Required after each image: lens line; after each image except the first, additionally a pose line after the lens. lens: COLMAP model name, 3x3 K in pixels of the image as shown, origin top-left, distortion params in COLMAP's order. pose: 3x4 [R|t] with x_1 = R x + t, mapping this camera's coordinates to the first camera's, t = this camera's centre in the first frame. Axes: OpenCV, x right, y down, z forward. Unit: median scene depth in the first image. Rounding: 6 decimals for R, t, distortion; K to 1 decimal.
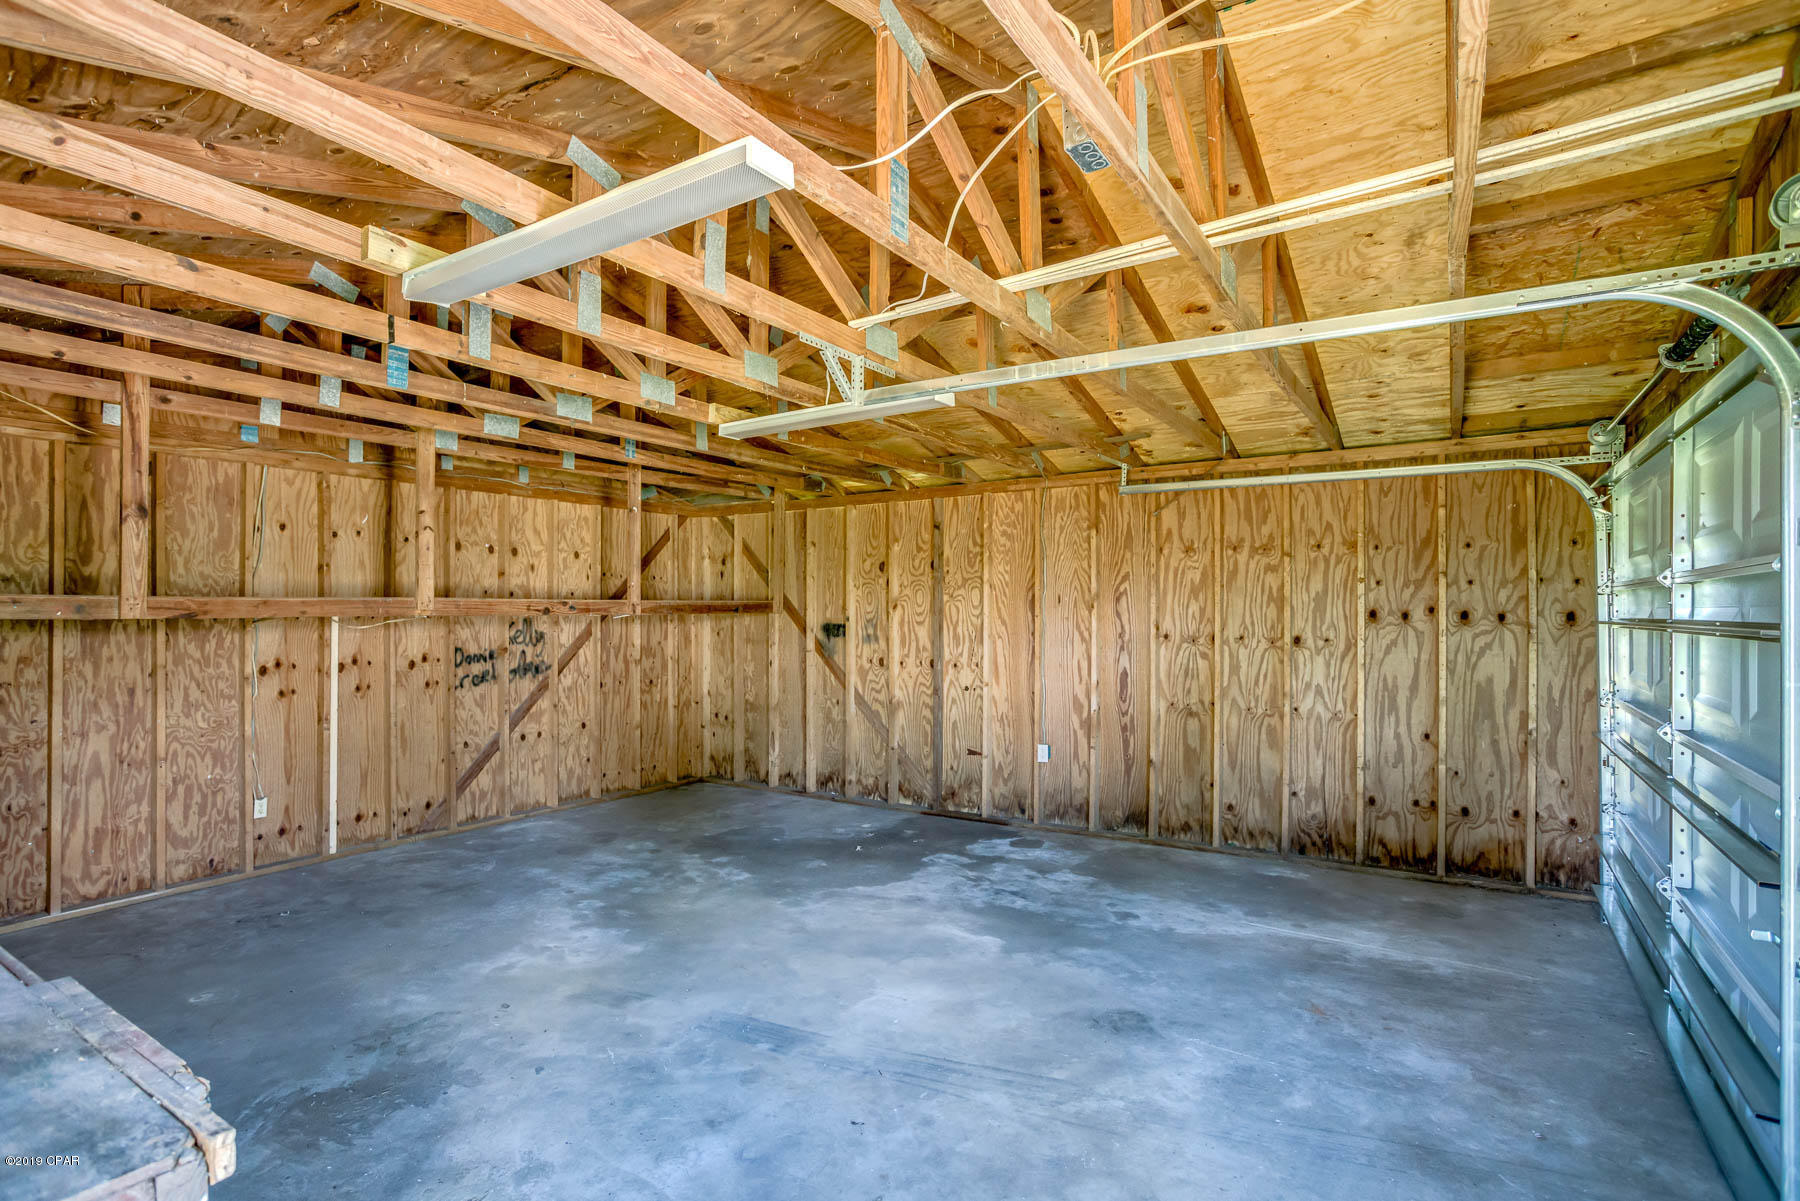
lens RADIAL K [[876.4, 0, 891.8], [0, 876.4, 601.0], [0, 0, 1]] dist [-0.059089, 0.035159]
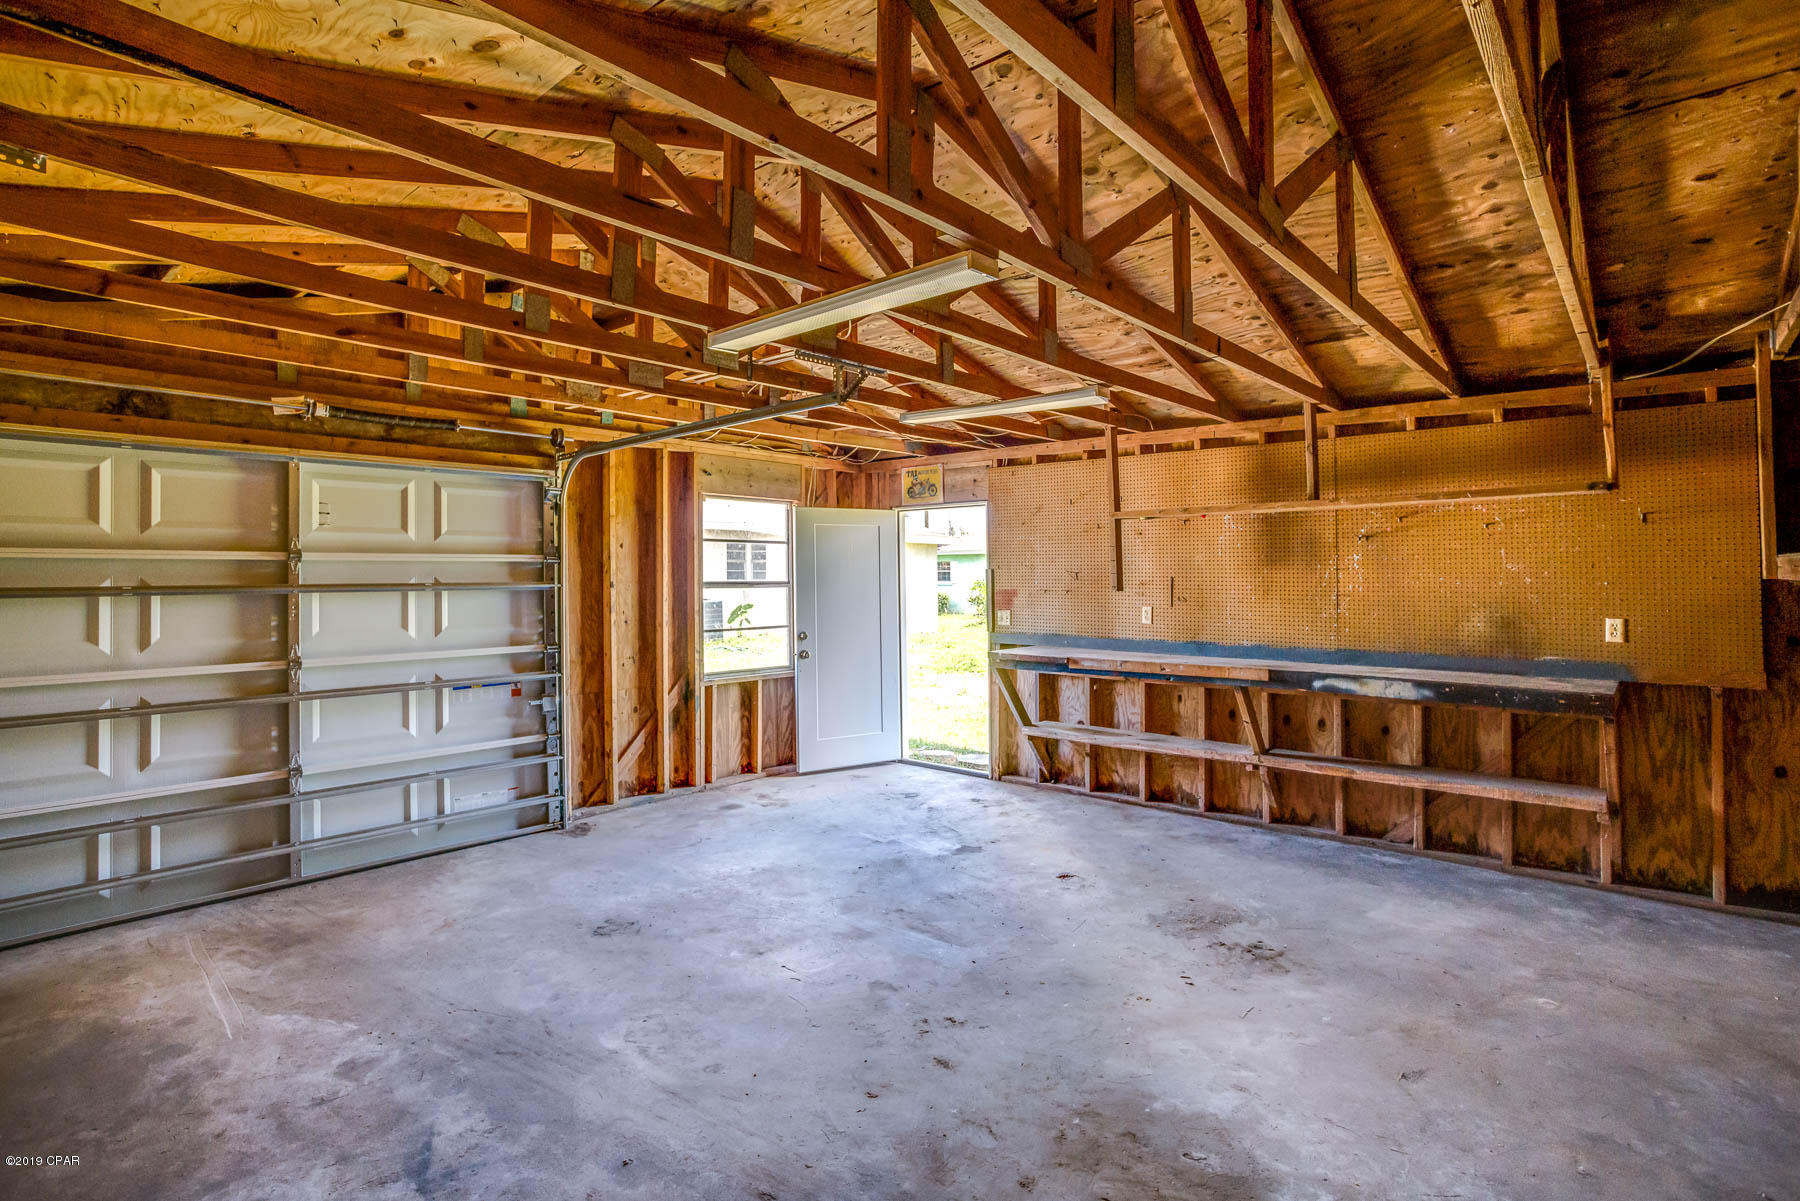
lens RADIAL K [[876.4, 0, 891.8], [0, 876.4, 601.0], [0, 0, 1]] dist [-0.059089, 0.035159]
pose [[-0.988729, -0.000426, 0.149715, -0.210946], [0.002017, 0.999867, 0.016162, 0.019408], [-0.149702, 0.016282, -0.988597, 1.609767]]
